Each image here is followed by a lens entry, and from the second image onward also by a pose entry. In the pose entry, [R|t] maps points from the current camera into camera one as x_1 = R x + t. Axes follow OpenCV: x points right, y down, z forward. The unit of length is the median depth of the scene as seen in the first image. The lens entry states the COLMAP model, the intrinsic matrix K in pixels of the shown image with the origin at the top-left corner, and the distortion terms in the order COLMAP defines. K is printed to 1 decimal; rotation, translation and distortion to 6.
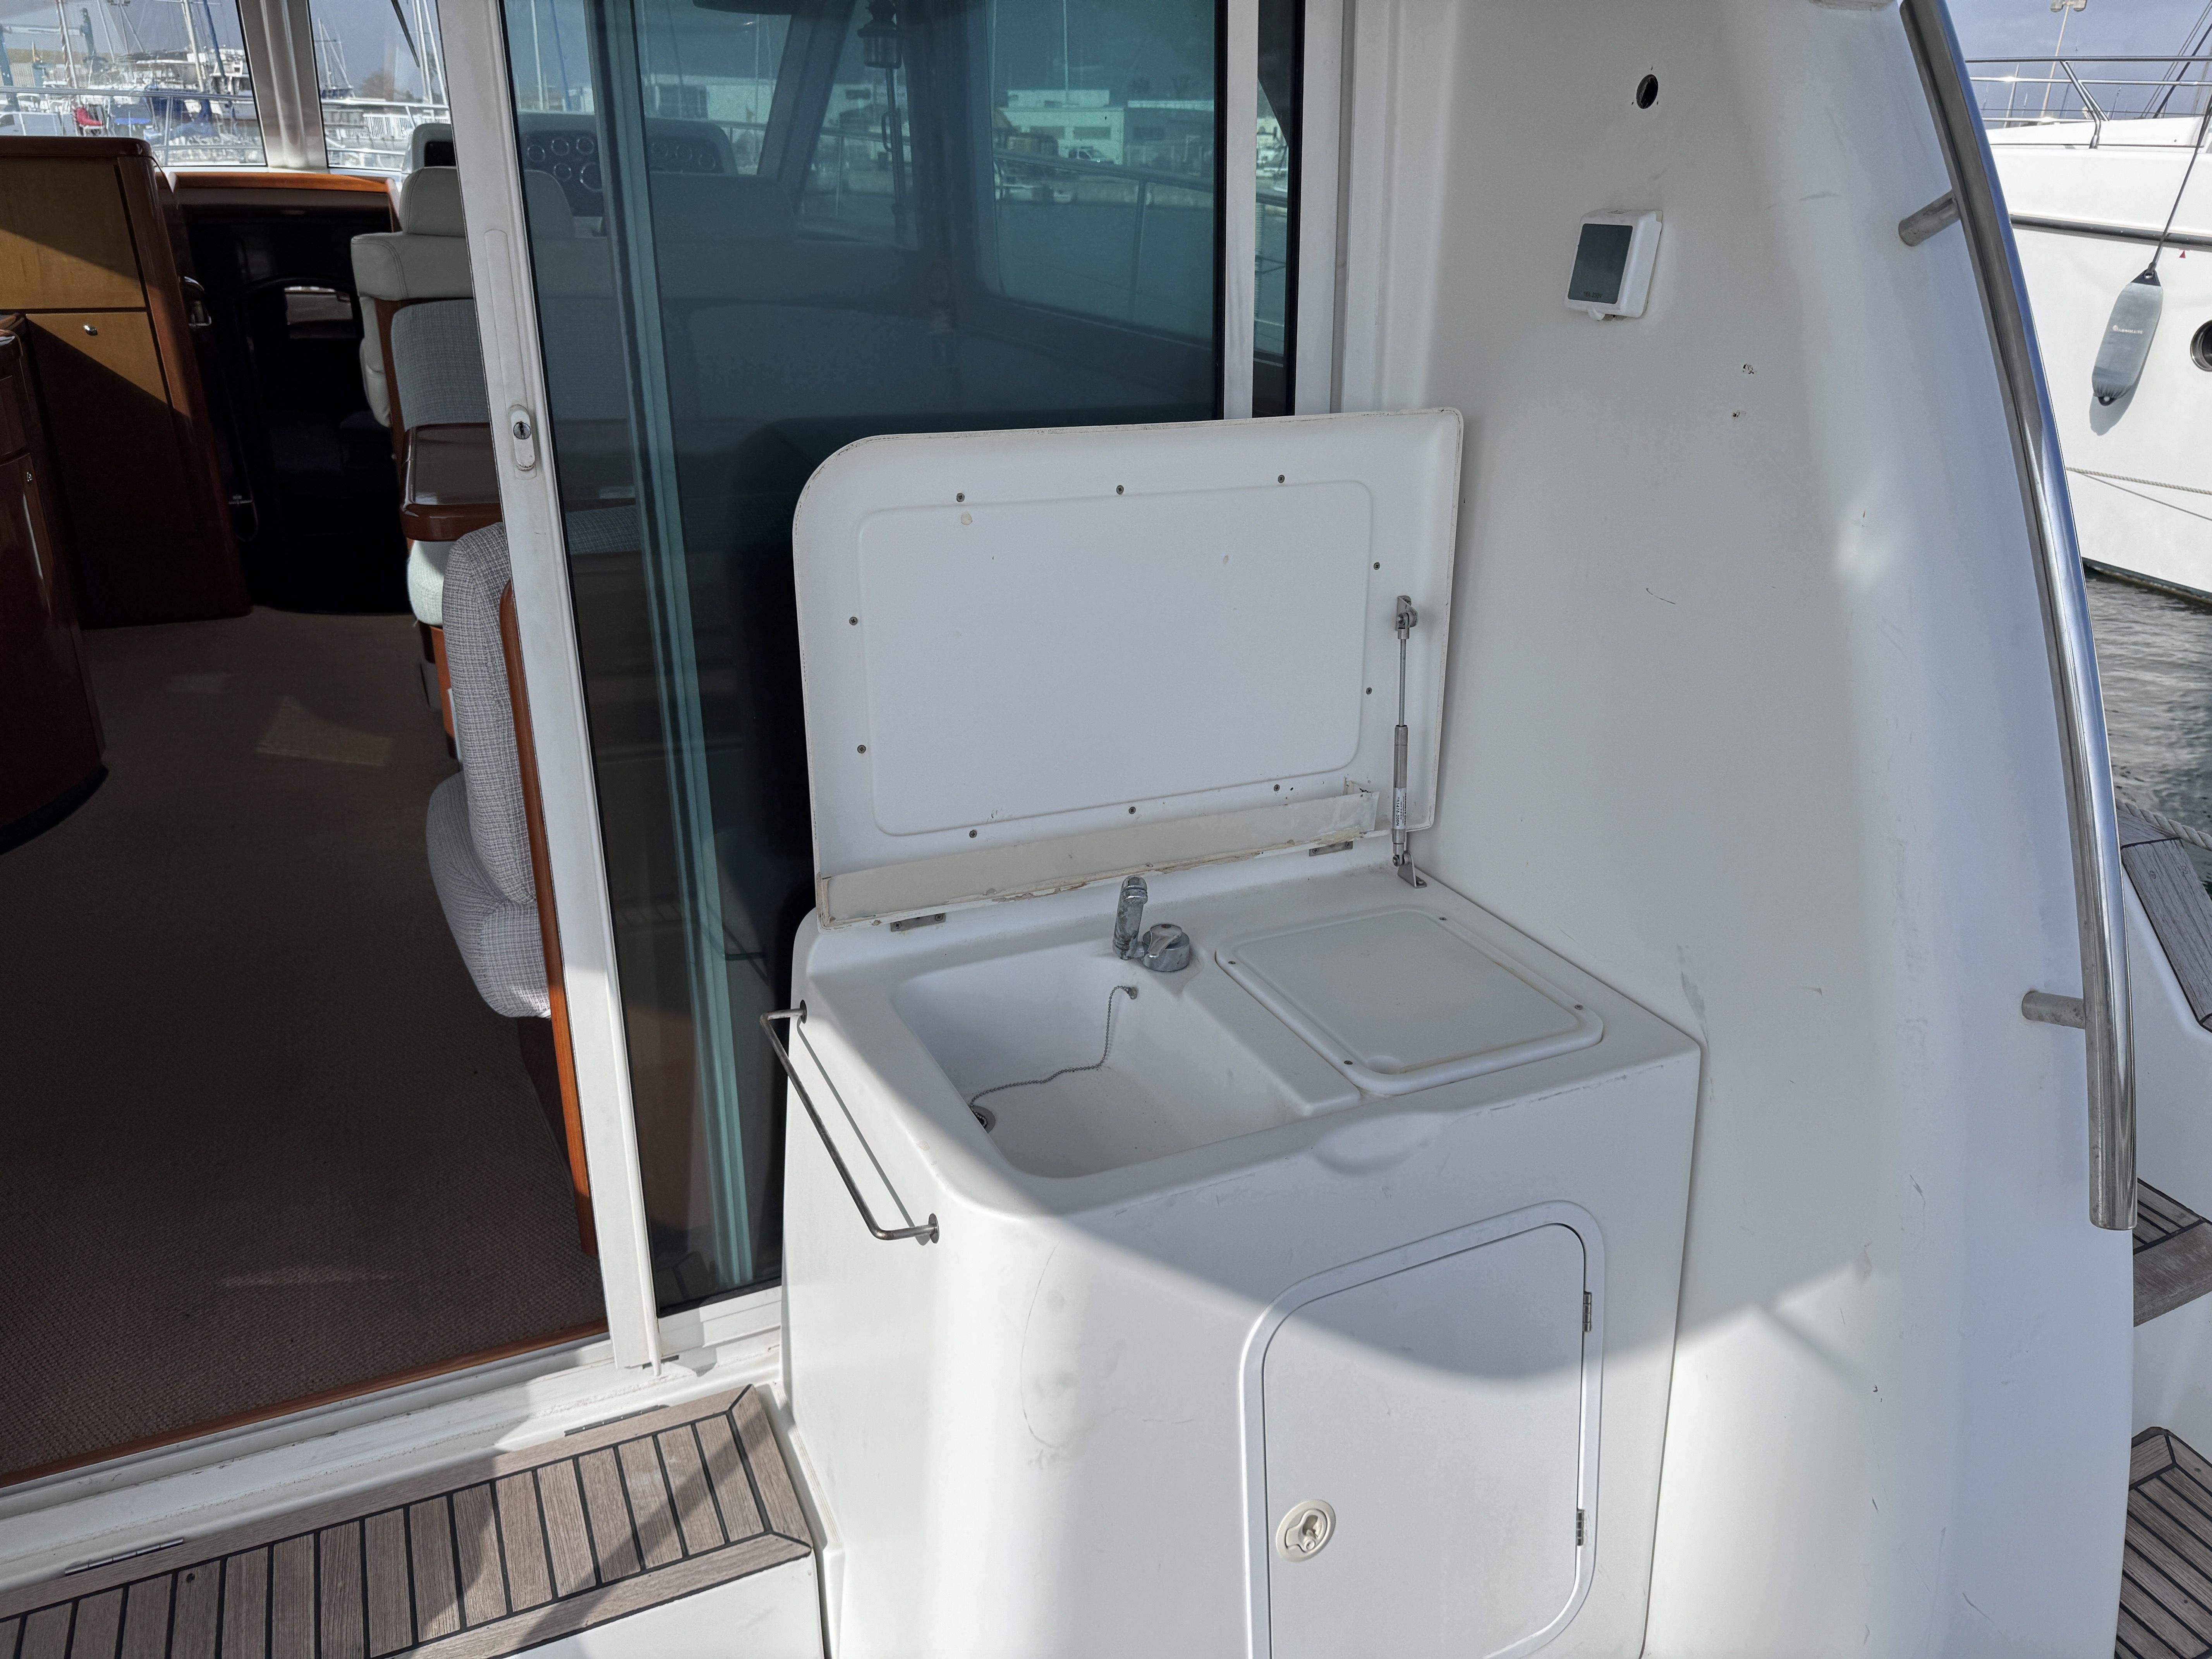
lens RADIAL K [[1595.3, 0, 1106.0], [0, 1595.3, 829.5], [0, 0, 1]] dist [-0.003572, -0.003053]
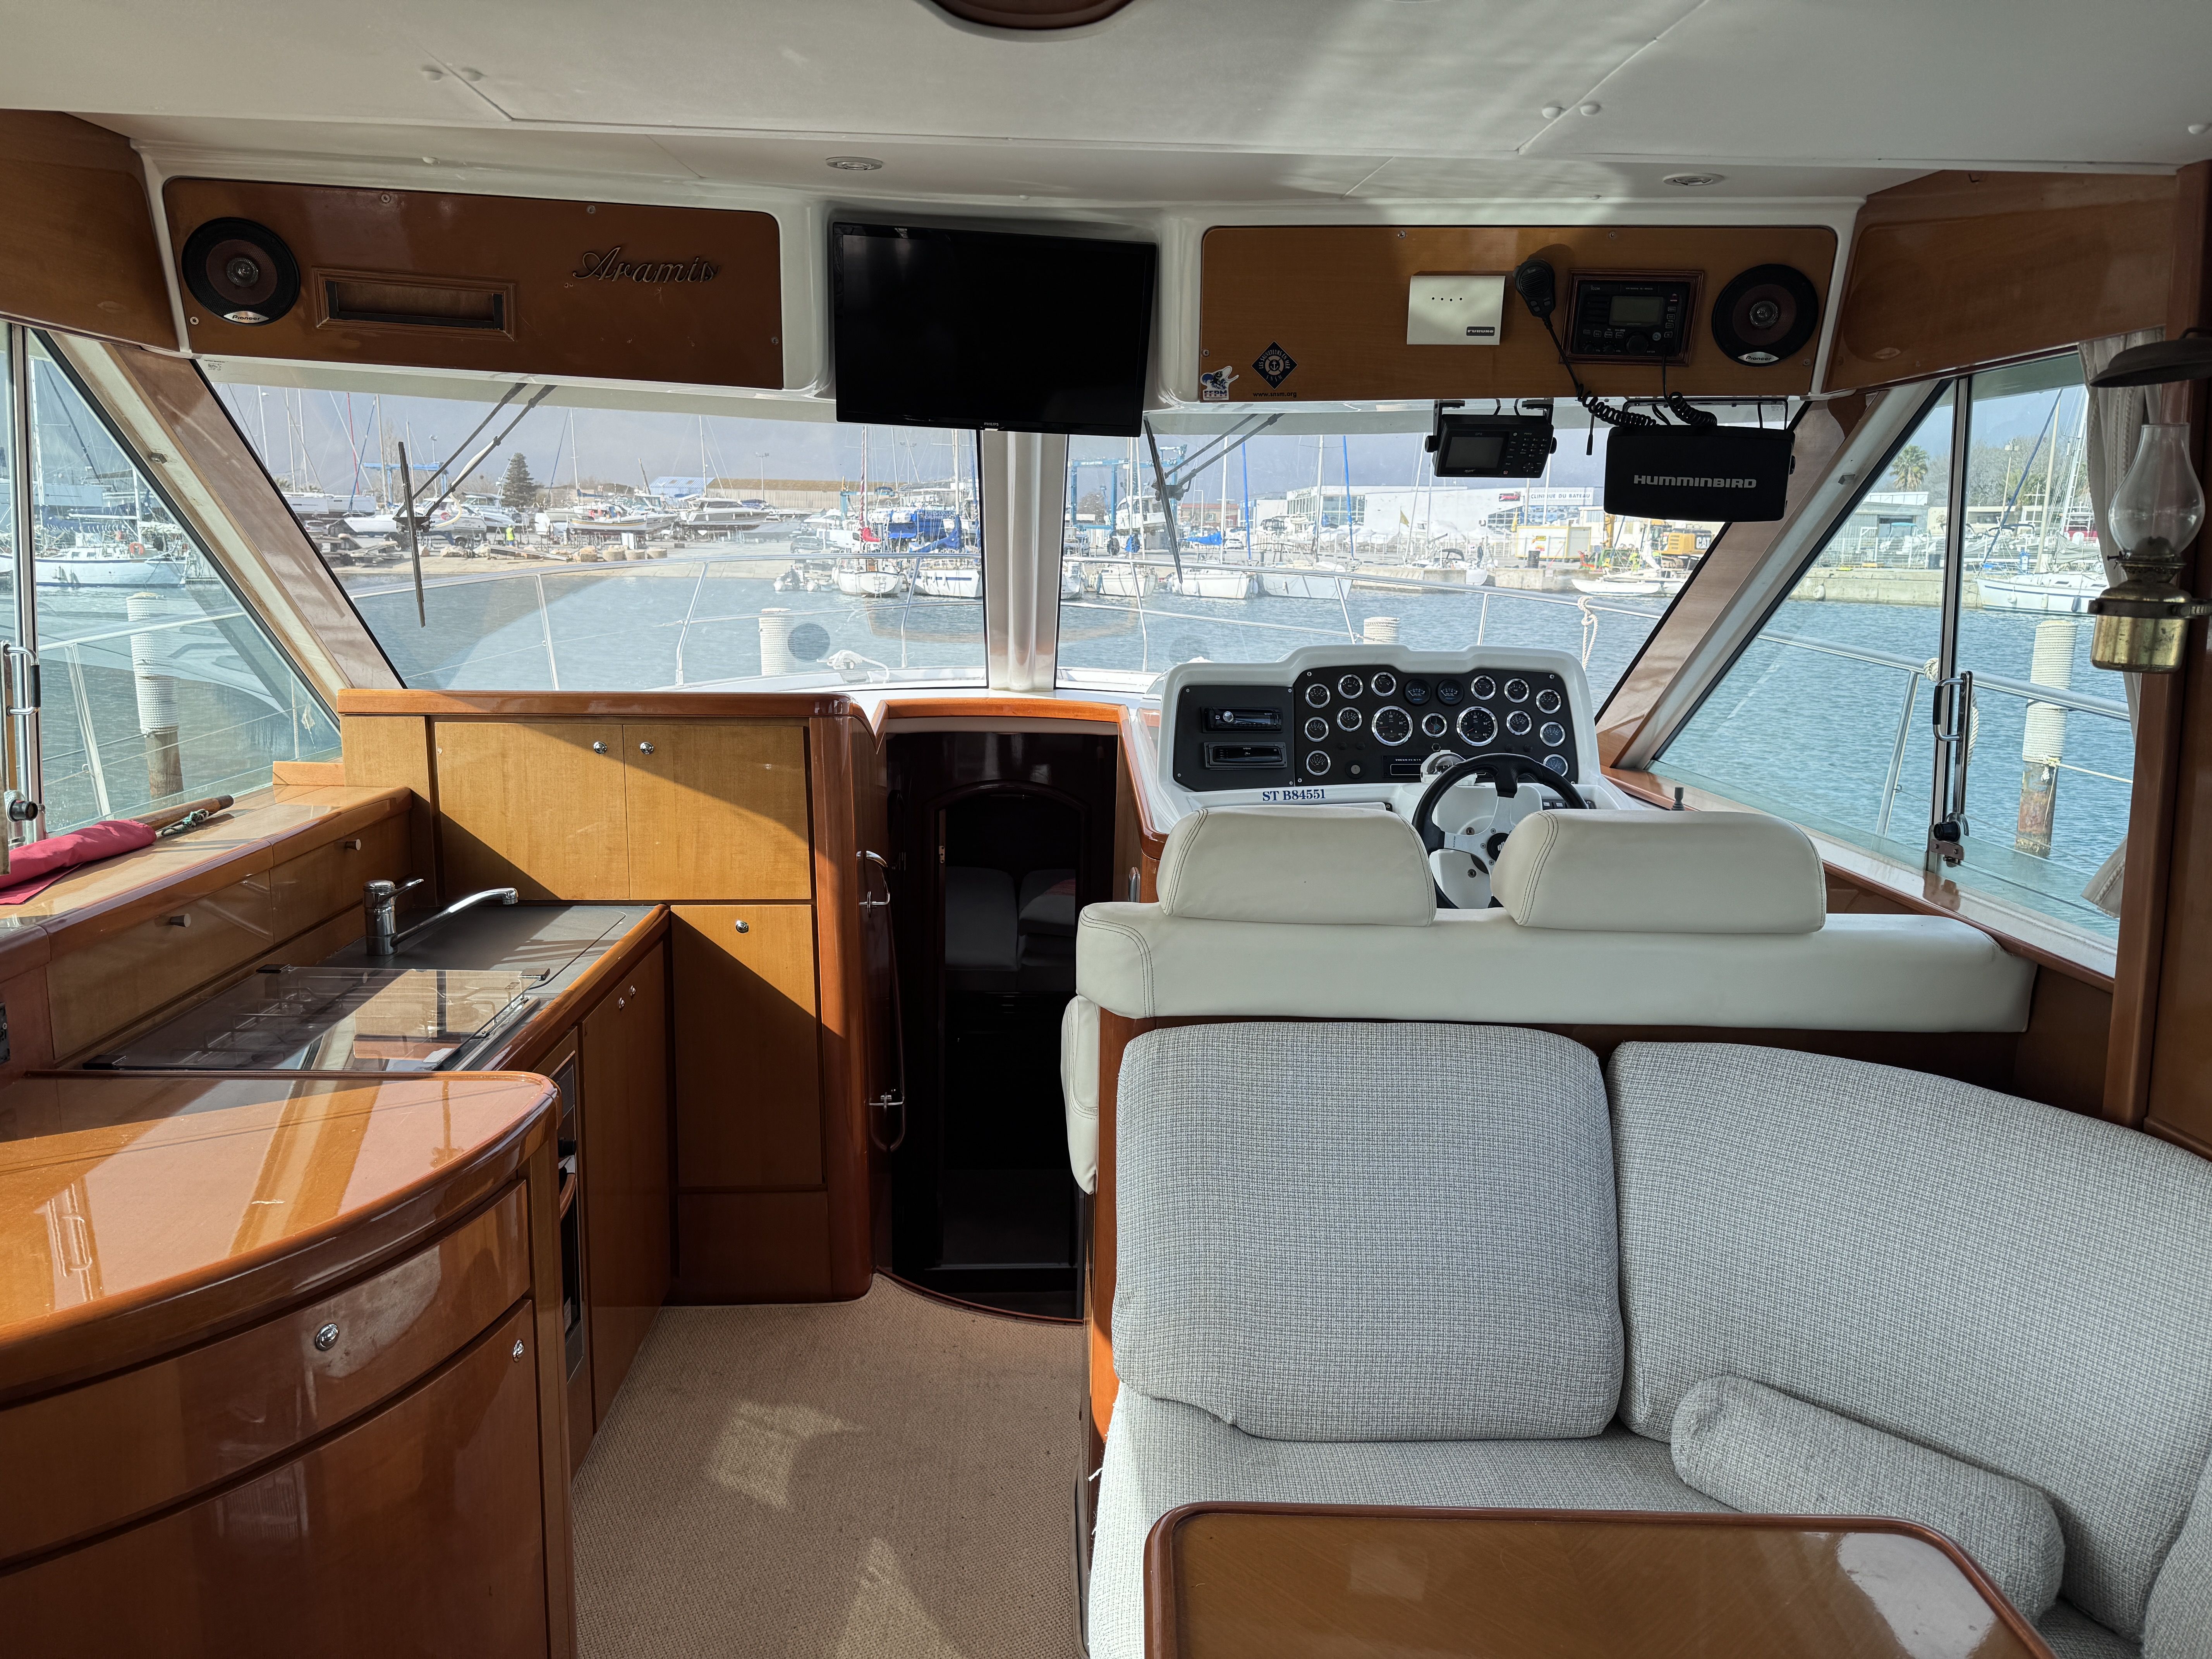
lens RADIAL K [[1592.5, 0, 1106.0], [0, 1592.5, 829.5], [0, 0, 1]] dist [0.055979, -0.001626]
pose [[0.926519, 0.057545, -0.371821, -0.183574], [-0.141181, 0.969198, -0.201802, -0.216603], [0.348755, 0.239468, 0.906104, 0.336401]]
